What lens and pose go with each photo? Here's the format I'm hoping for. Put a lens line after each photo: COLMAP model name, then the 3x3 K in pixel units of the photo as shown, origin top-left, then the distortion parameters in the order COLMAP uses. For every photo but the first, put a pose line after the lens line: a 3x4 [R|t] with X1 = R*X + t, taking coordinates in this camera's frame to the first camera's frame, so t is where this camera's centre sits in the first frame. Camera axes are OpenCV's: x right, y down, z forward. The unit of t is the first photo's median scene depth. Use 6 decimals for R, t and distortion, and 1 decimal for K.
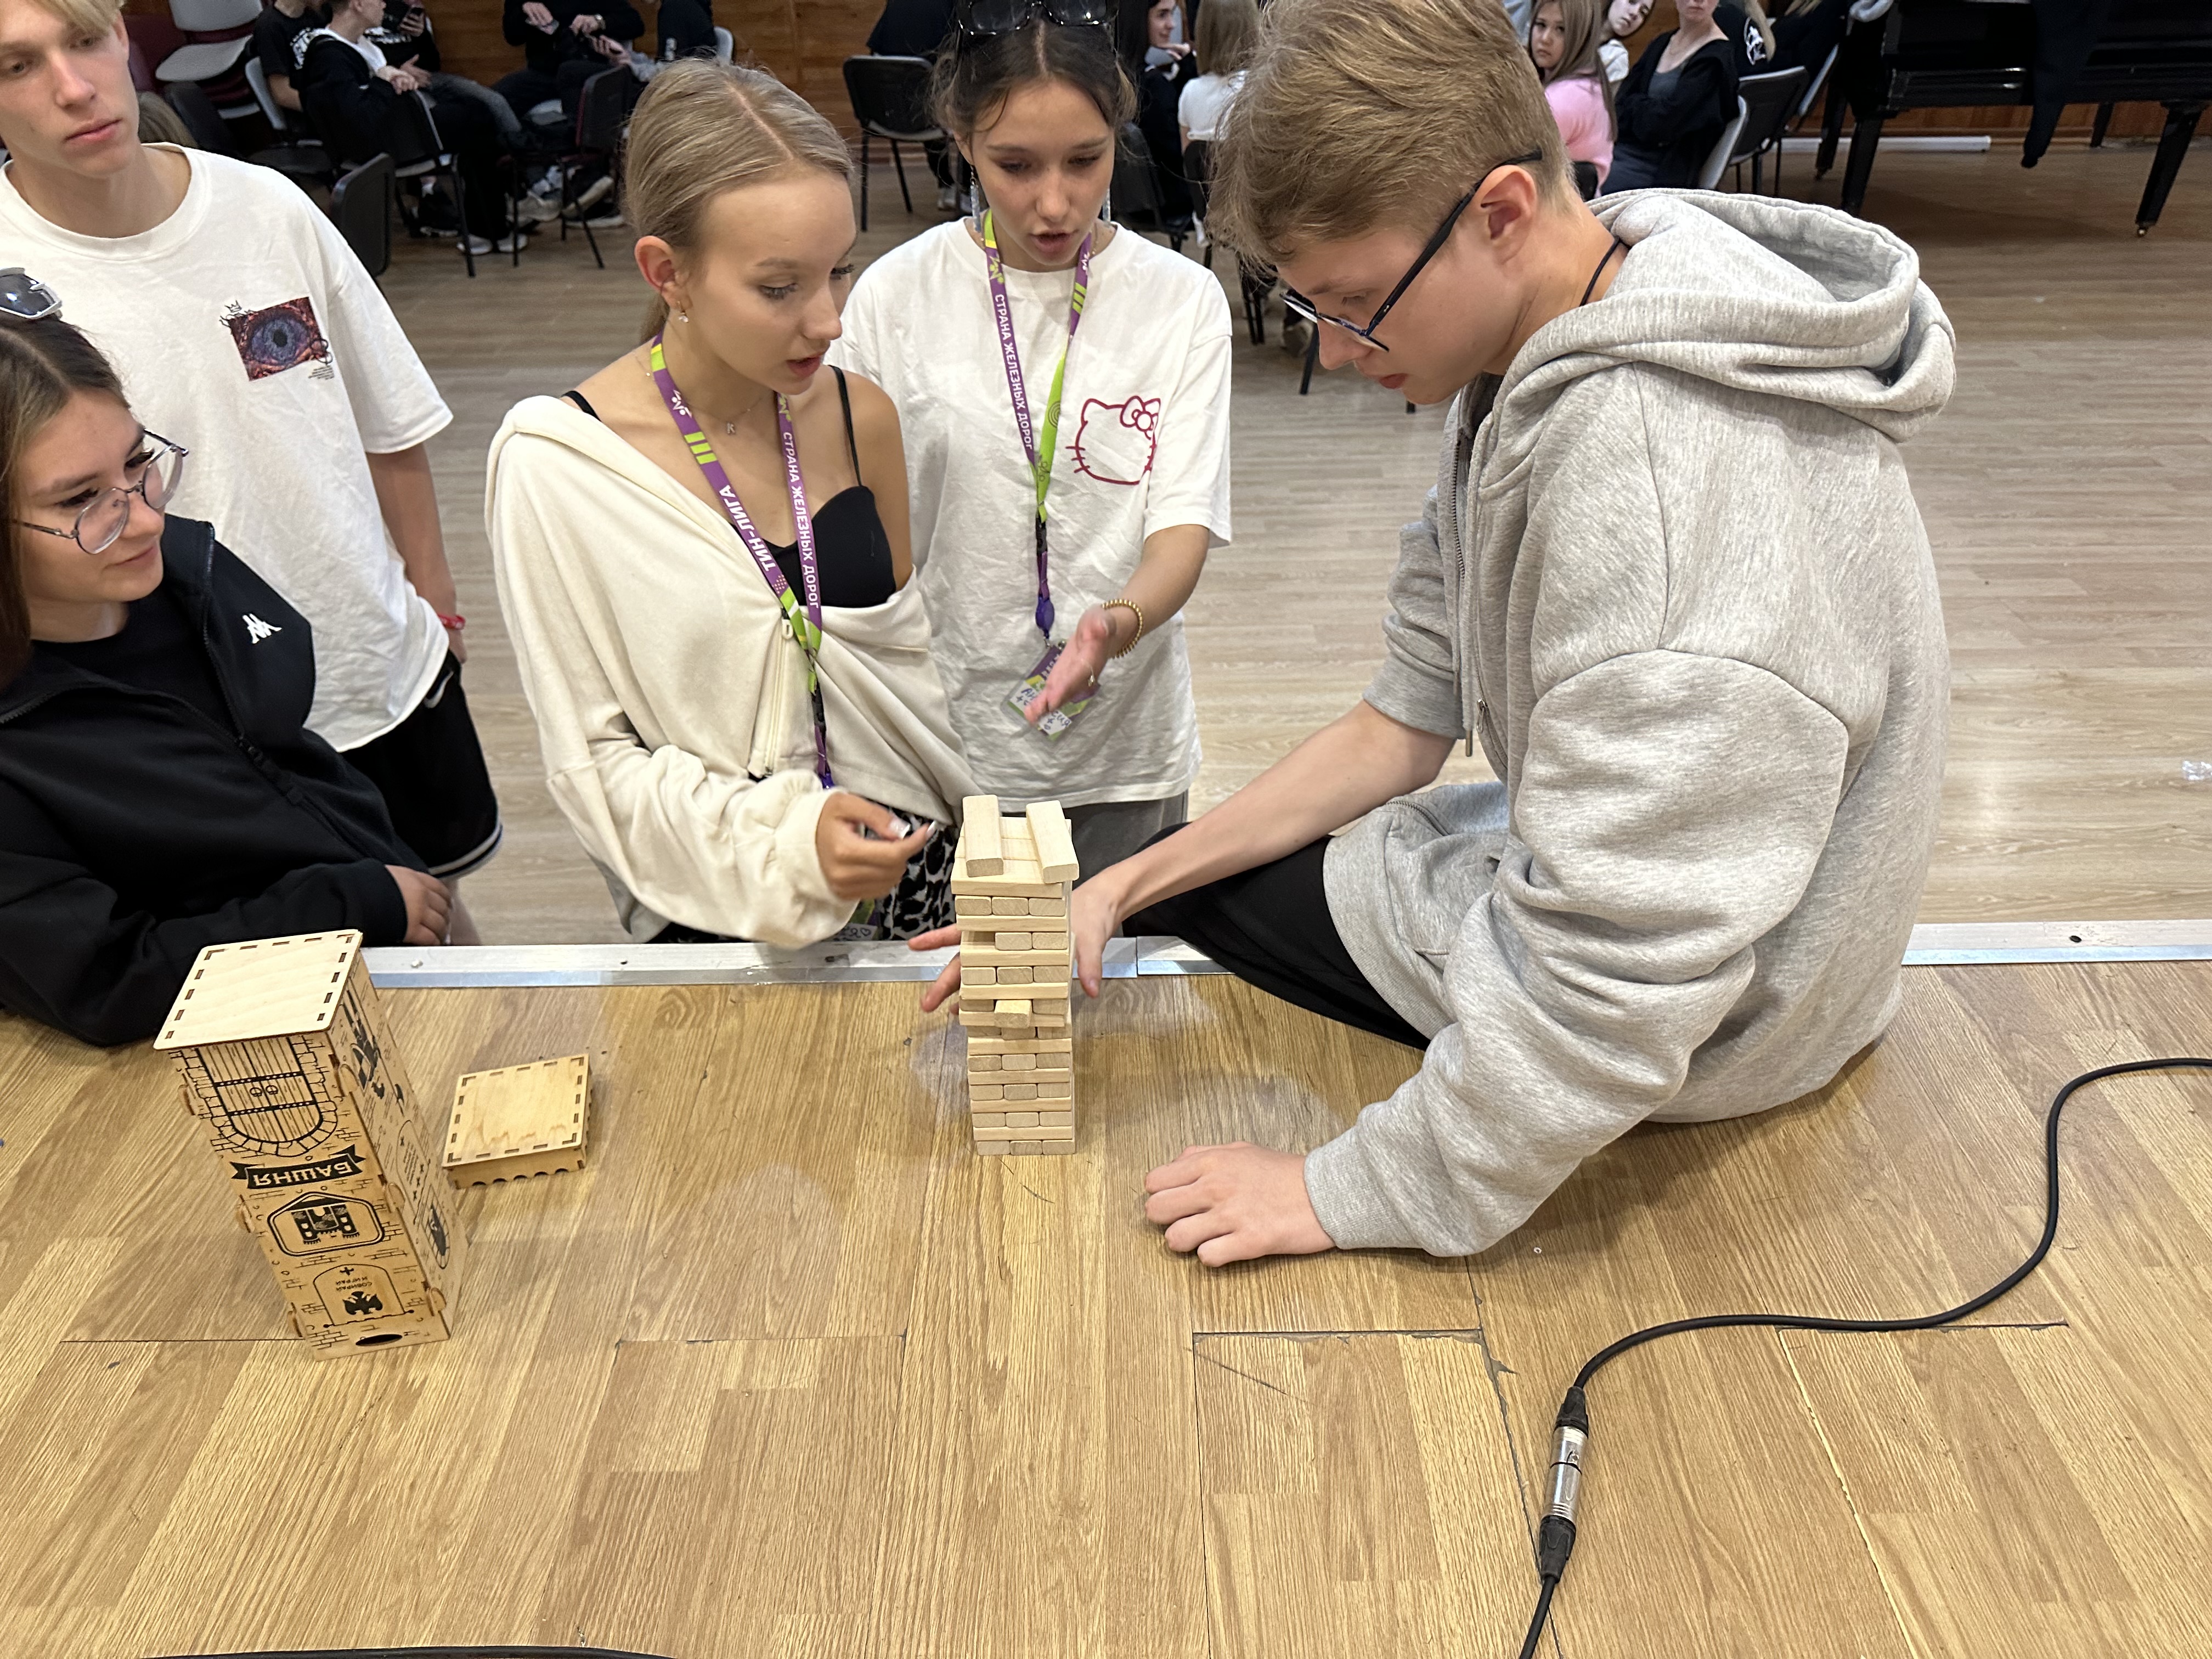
lens RADIAL K [[1521.9, 0, 1122.1], [0, 1521.9, 822.6], [0, 0, 1]] dist [0.027410, -0.031026]
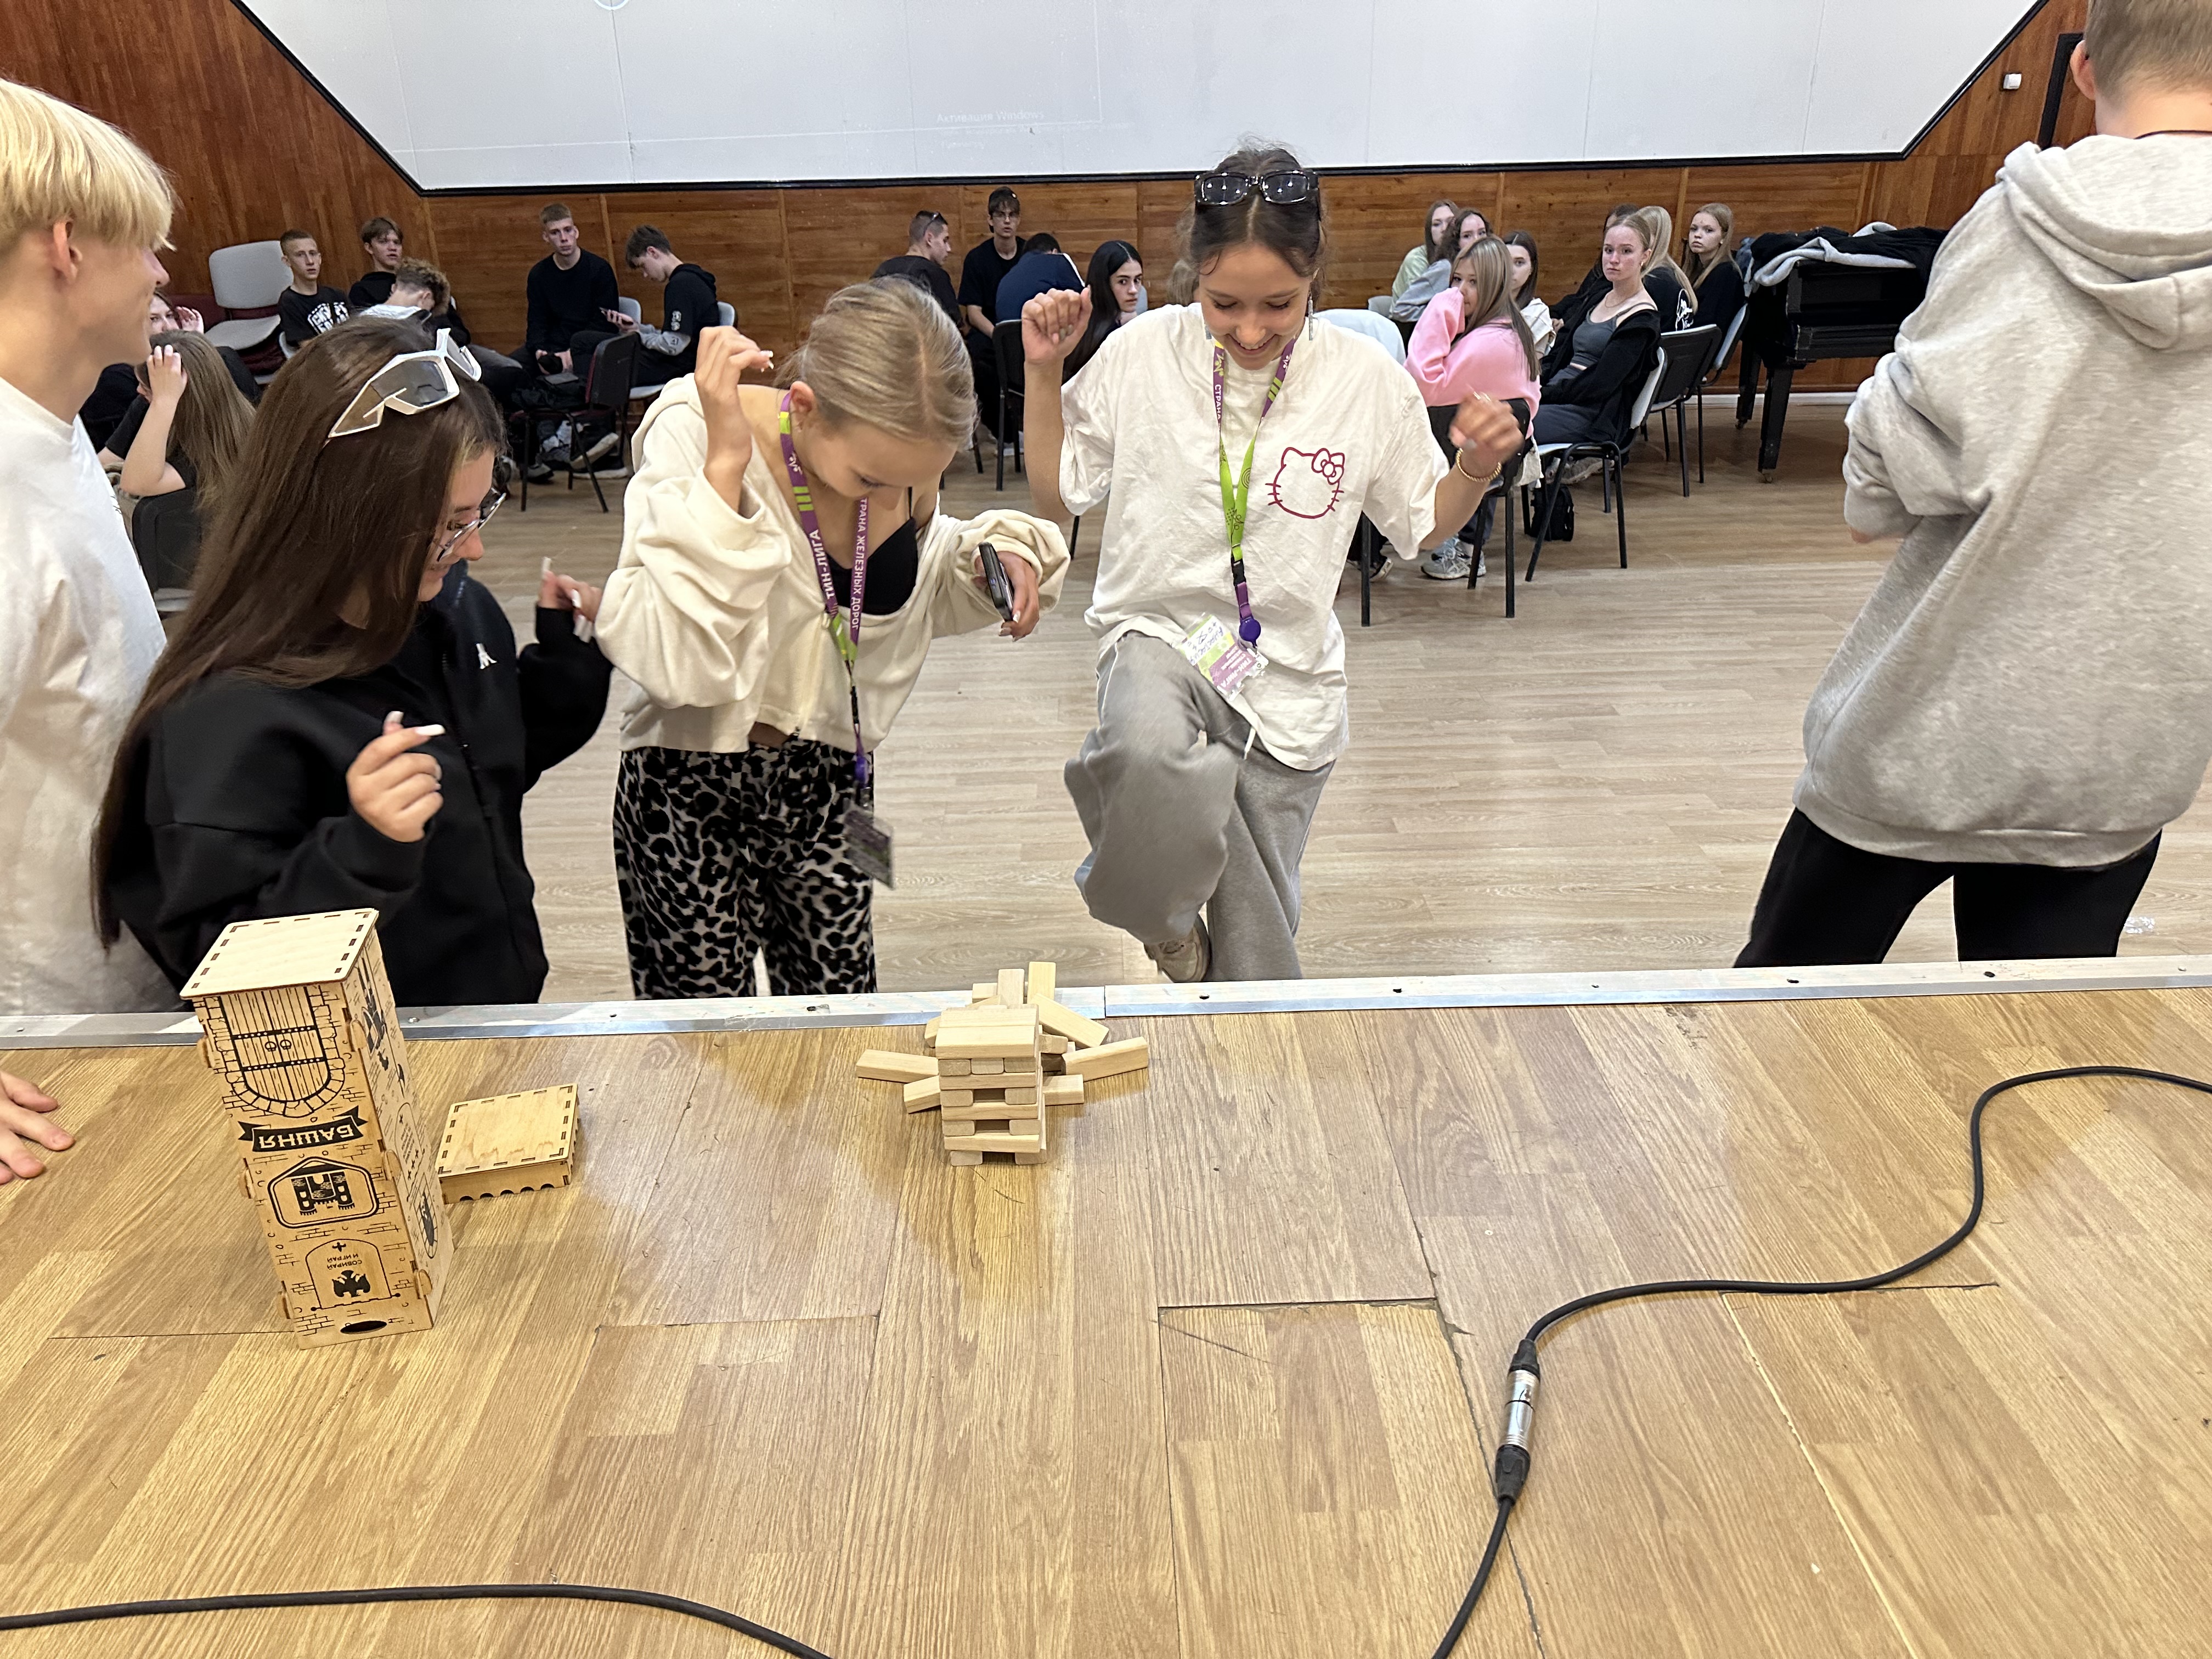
lens RADIAL K [[1521.9, 0, 1122.7], [0, 1521.9, 818.9], [0, 0, 1]] dist [0.027410, -0.031026]
pose [[0.999838, -0.011637, 0.013725, 0.012539], [0.013797, 0.985419, -0.169585, 0.190934], [-0.011551, 0.169747, 0.985420, -0.075057]]
